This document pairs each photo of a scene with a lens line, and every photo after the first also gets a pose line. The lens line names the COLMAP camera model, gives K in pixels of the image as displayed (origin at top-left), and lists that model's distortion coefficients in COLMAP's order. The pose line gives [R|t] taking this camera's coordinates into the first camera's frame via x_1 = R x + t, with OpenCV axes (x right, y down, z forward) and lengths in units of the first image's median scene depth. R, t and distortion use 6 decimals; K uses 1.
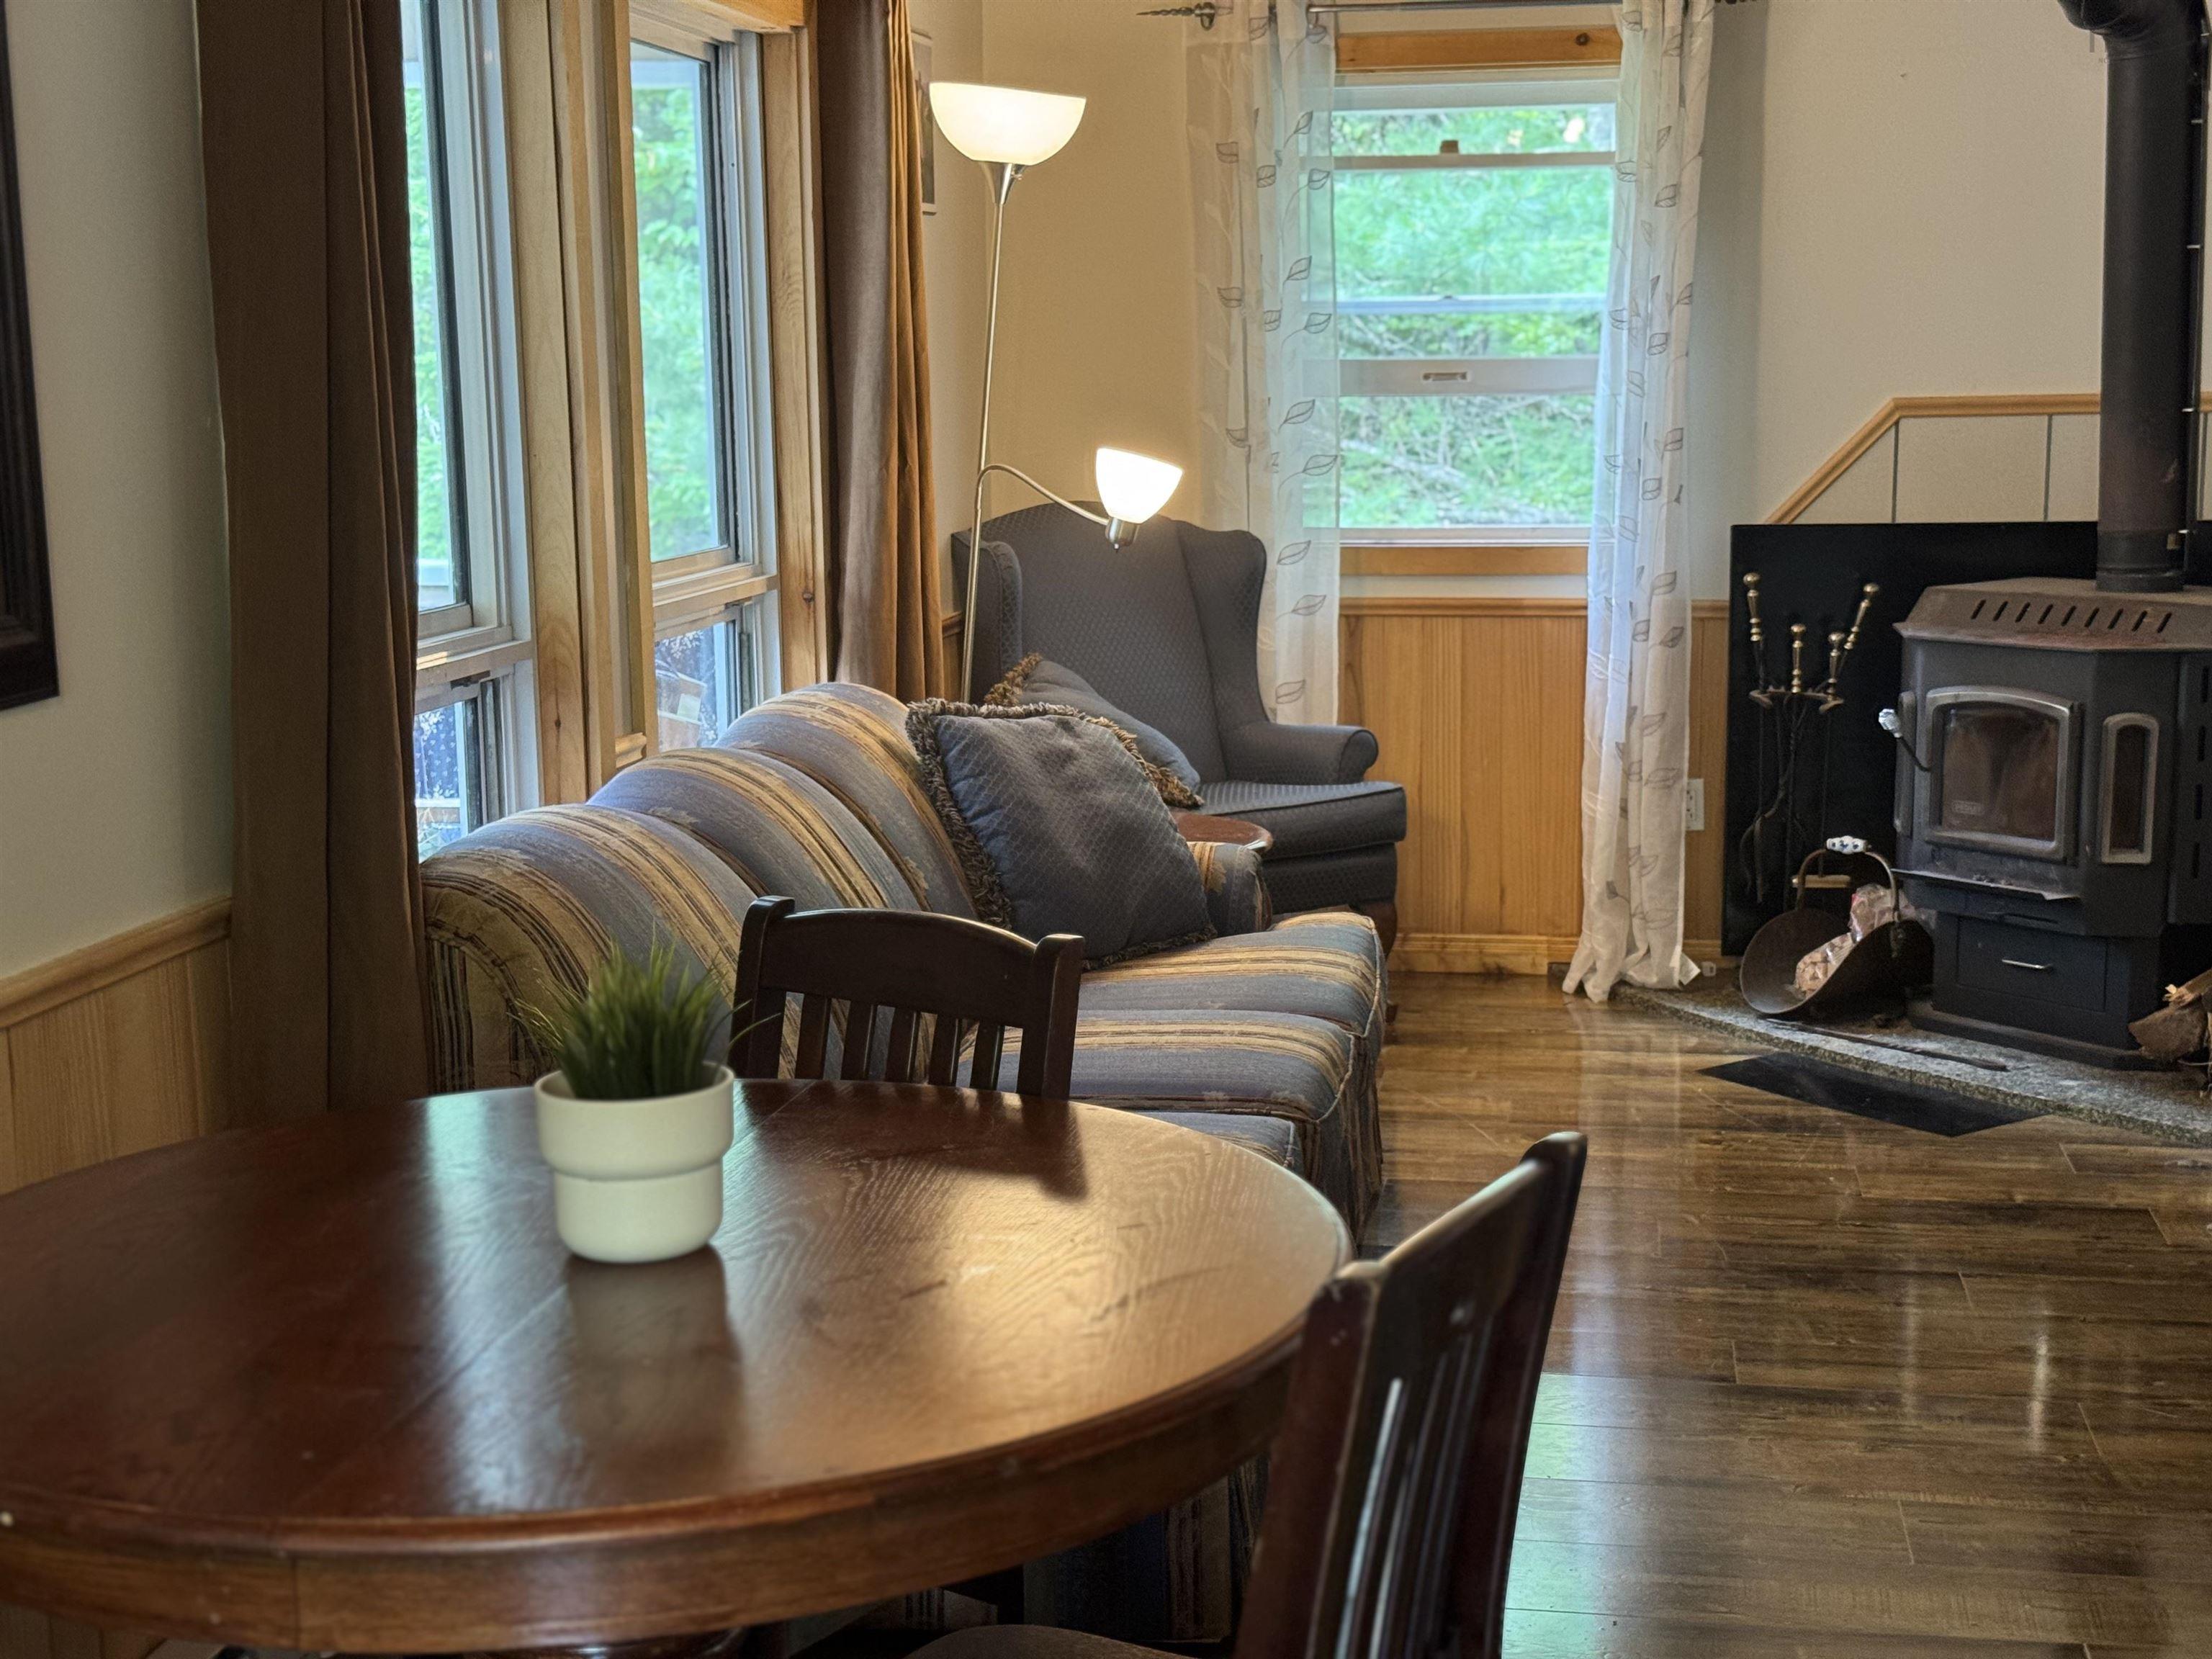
lens RADIAL K [[3105.5, 0, 1164.0], [0, 3105.5, 821.5], [0, 0, 1]] dist [0.148932, 0.000000]
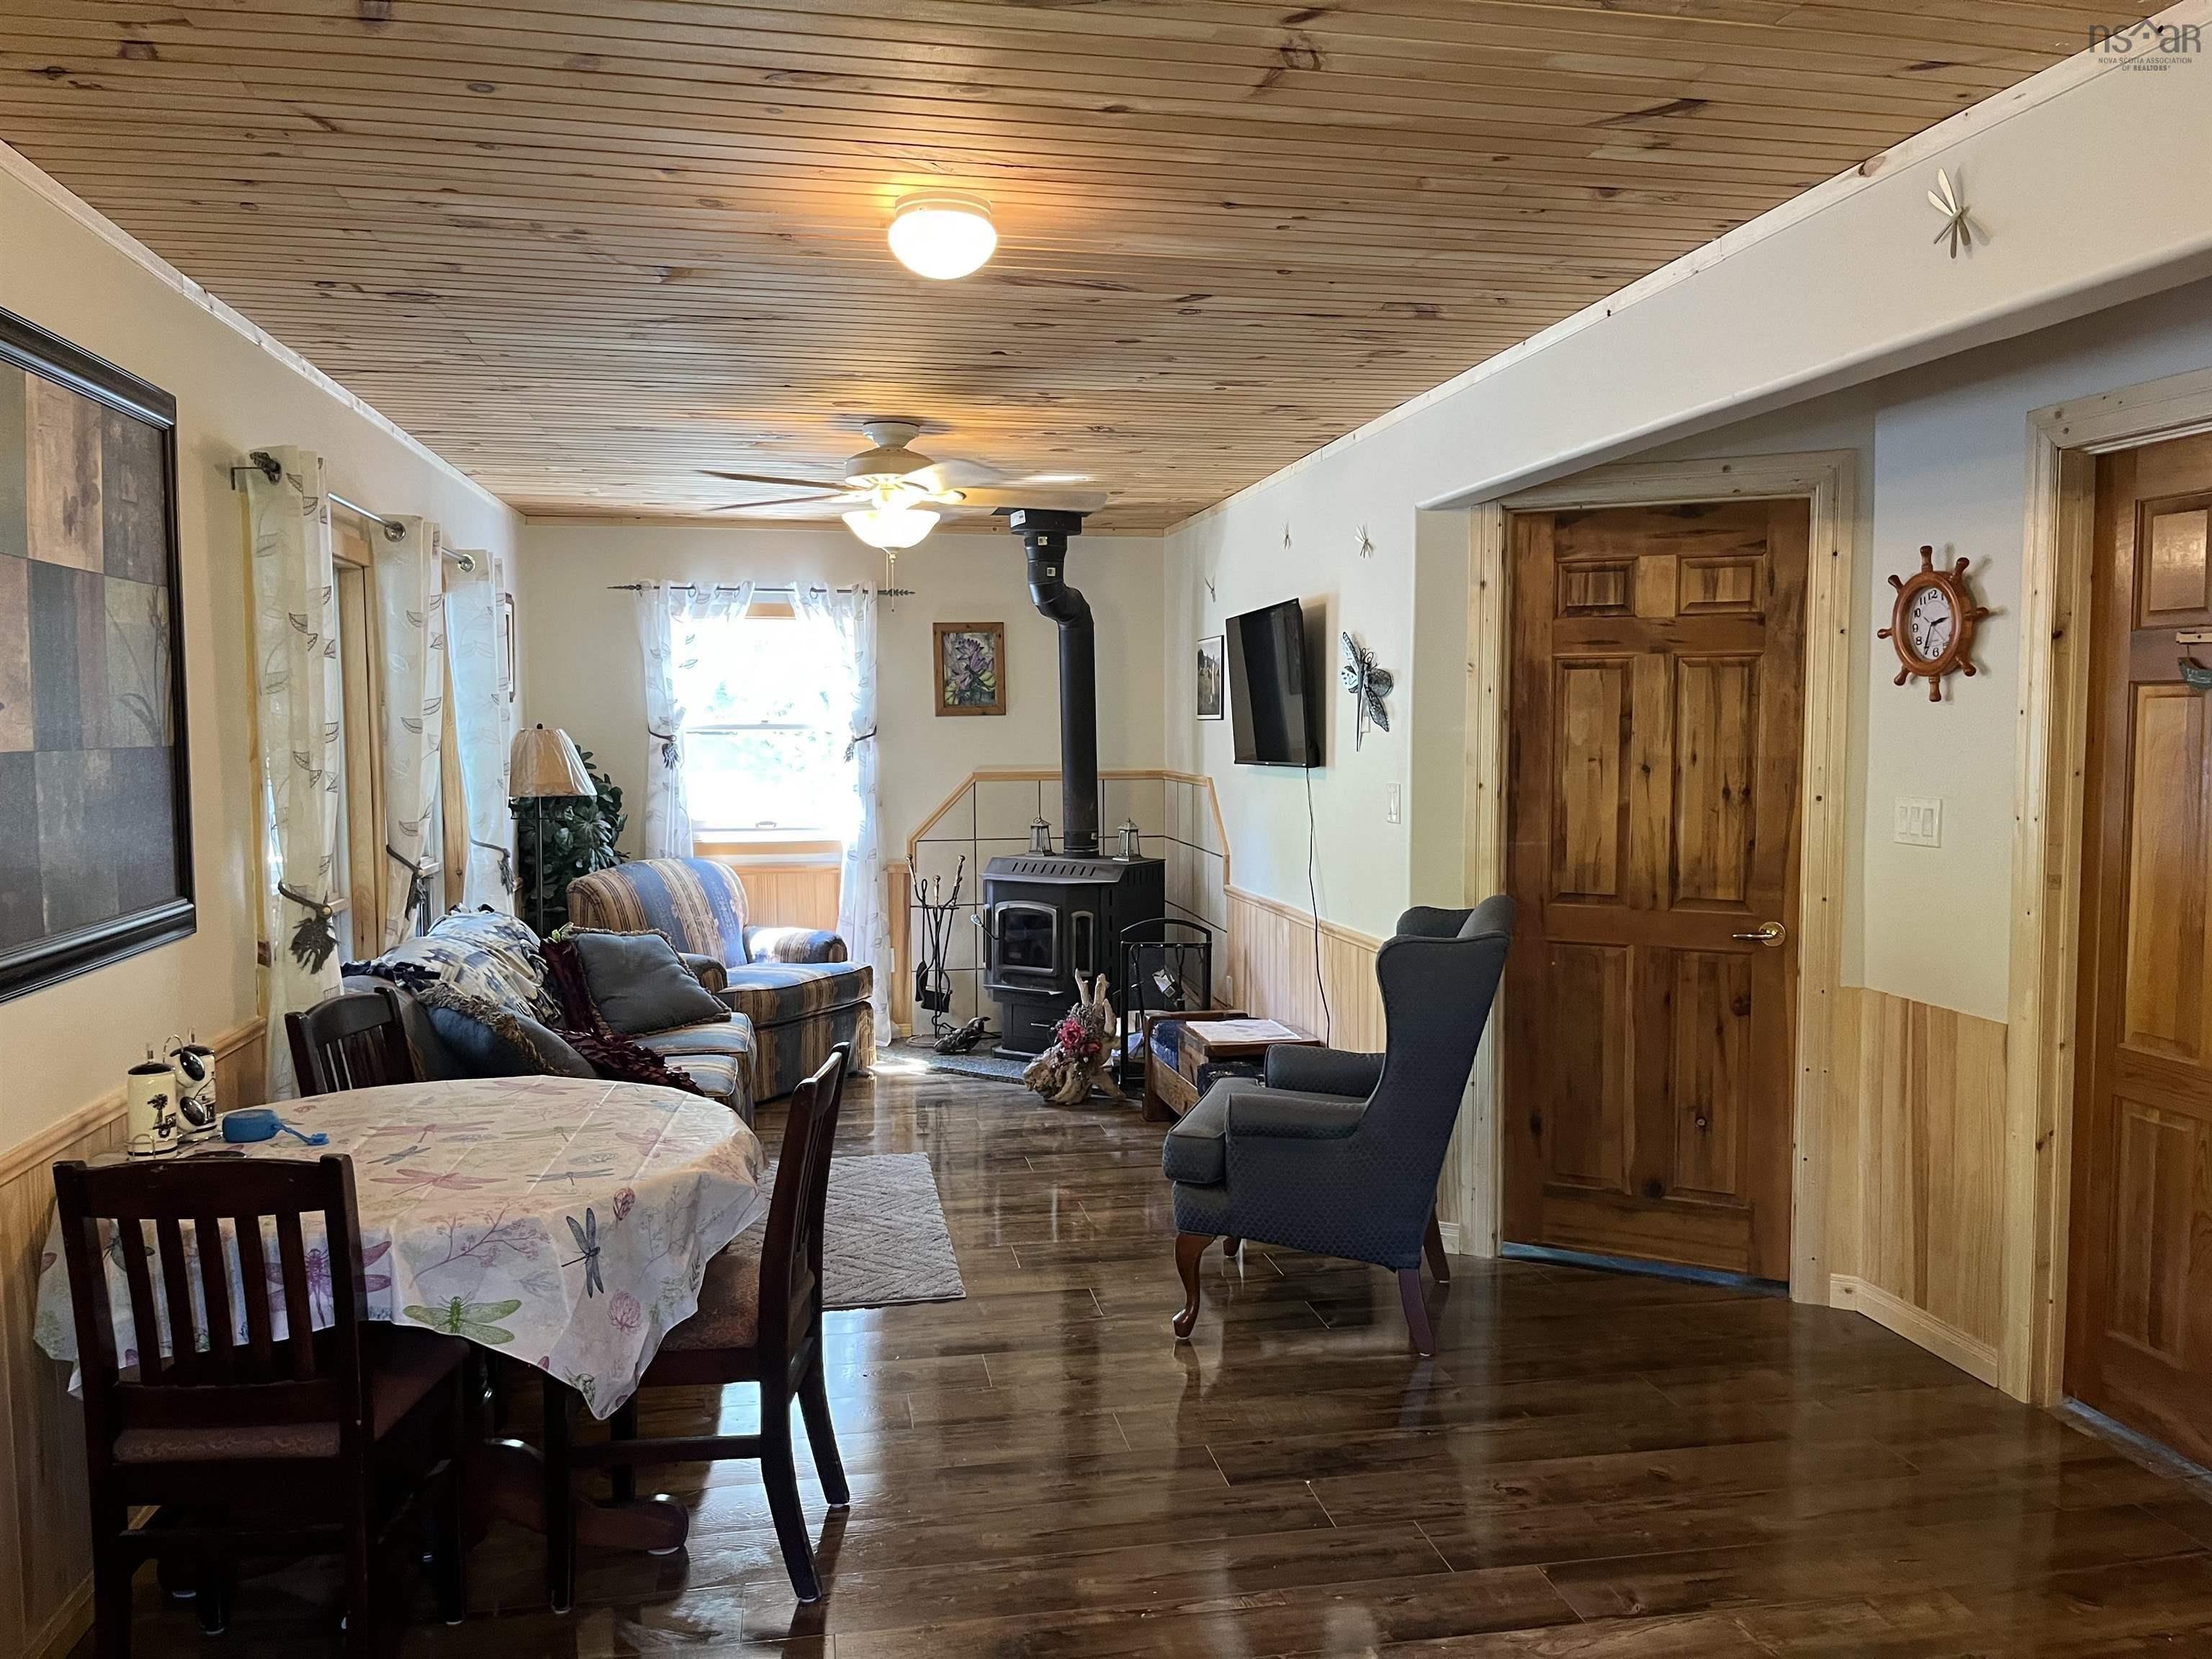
lens RADIAL K [[1693.3, 0, 1104.3], [0, 1693.3, 832.0], [0, 0, 1]] dist [0.032184, -0.009421]
pose [[0.946053, -0.016148, 0.323609, -0.074589], [0.045134, 0.995588, -0.082268, 0.010696], [-0.320853, 0.092436, 0.942608, -0.171582]]
